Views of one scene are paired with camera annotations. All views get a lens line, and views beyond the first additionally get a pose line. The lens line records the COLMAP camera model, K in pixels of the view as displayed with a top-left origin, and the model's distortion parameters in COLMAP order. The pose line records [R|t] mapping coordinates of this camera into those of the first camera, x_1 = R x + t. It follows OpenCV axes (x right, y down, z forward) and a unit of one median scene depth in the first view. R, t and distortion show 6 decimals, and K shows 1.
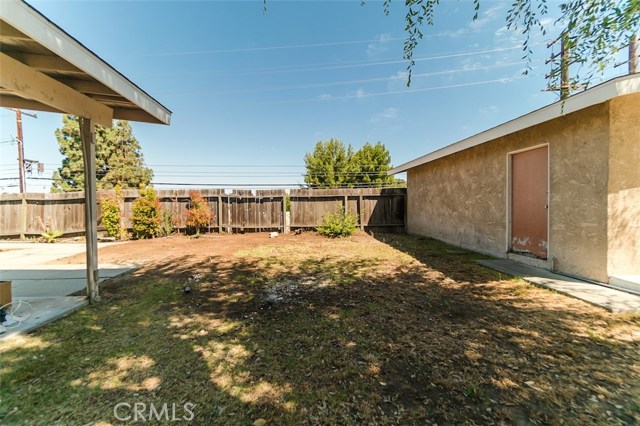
lens RADIAL K [[280.9, 0, 318.7], [0, 280.9, 210.0], [0, 0, 1]] dist [-0.004805, 0.000387]
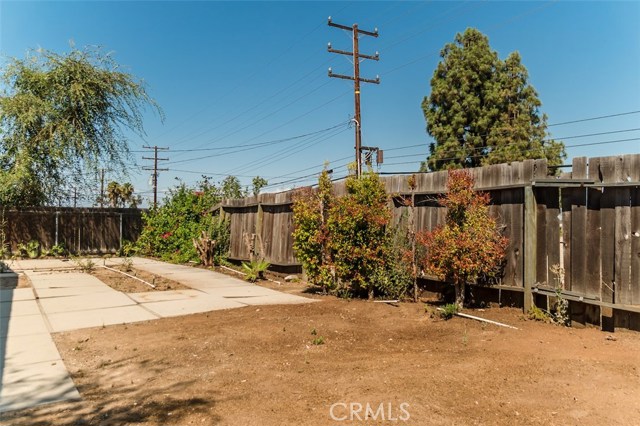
lens RADIAL K [[513.1, 0, 320.1], [0, 513.1, 215.4], [0, 0, 1]] dist [-0.006663, 0.007274]
pose [[0.475225, 0.005464, -0.879847, 0.011001], [-0.018534, 0.999821, -0.003801, -0.011699], [0.879669, 0.018113, 0.475241, 0.553319]]
